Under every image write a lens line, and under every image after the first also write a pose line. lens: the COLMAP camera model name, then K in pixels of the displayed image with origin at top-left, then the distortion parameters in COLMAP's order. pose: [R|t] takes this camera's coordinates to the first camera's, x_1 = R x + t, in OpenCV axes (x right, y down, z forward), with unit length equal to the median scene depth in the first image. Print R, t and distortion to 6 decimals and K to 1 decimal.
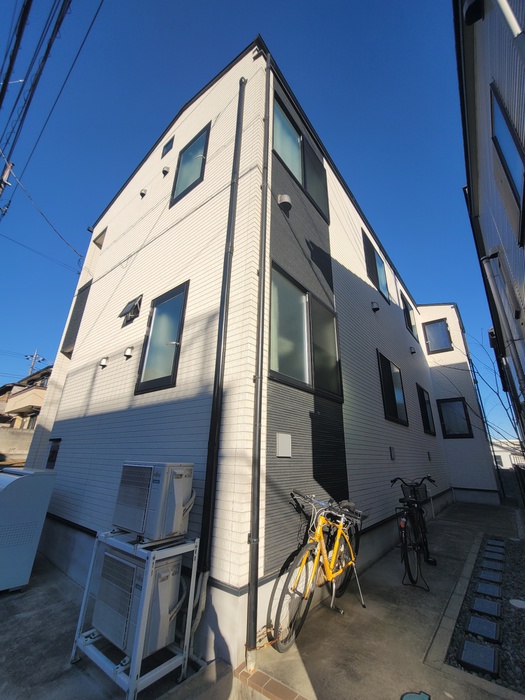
lens RADIAL K [[283.5, 0, 267.6], [0, 283.5, 352.6], [0, 0, 1]] dist [-0.000037, 0.000300]
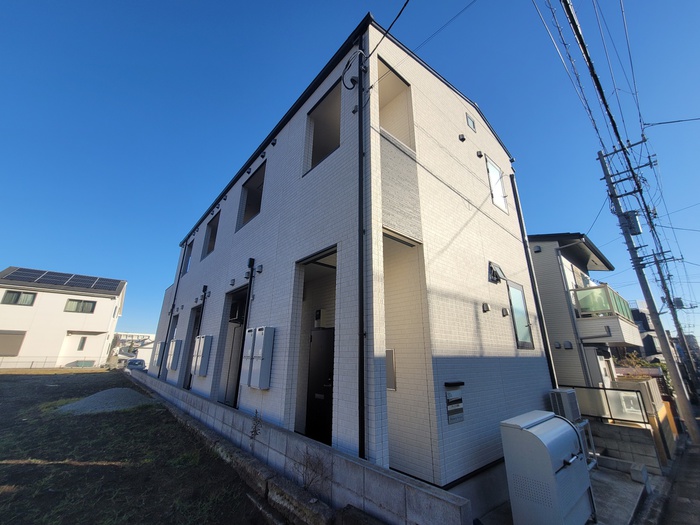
lens RADIAL K [[284.6, 0, 349.3], [0, 284.6, 263.4], [0, 0, 1]] dist [0.000702, -0.001018]
pose [[0.198396, 0.292484, 0.935464, -1.888944], [-0.340809, 0.915464, -0.213951, 0.317506], [-0.918960, -0.276367, 0.281306, 1.324606]]
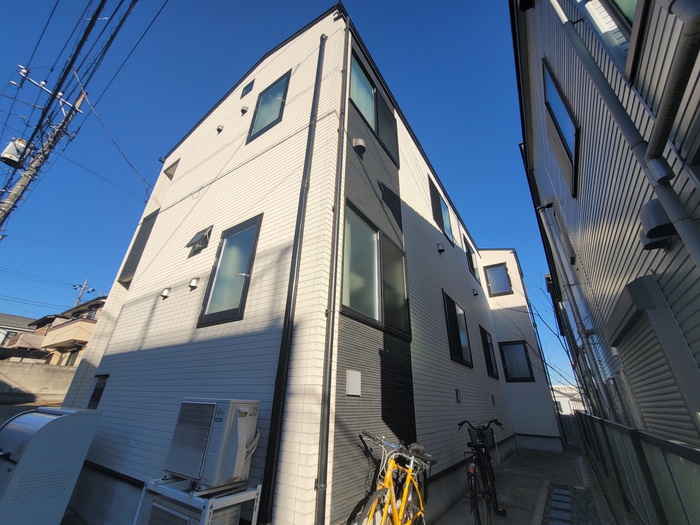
lens RADIAL K [[284.8, 0, 350.0], [0, 284.8, 262.5], [0, 0, 1]] dist [-0.001046, 0.000073]
pose [[0.997367, 0.038748, 0.061300, -0.020297], [-0.032409, 0.994337, -0.101214, 0.009933], [-0.064875, 0.098961, 0.992974, -0.006625]]
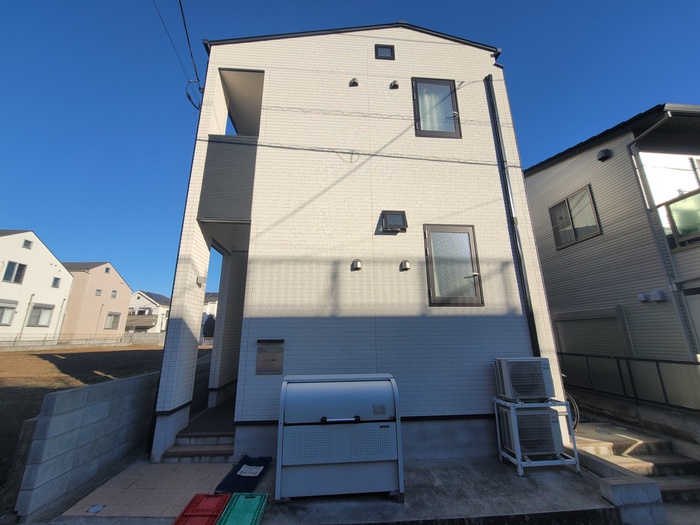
lens RADIAL K [[283.5, 0, 350.0], [0, 283.5, 262.5], [0, 0, 1]] dist [-0.000037, 0.000300]
pose [[0.737115, 0.147395, 0.659497, -1.357269], [-0.210679, 0.977407, 0.017028, 0.016633], [-0.642087, -0.151494, 0.751514, 0.288684]]
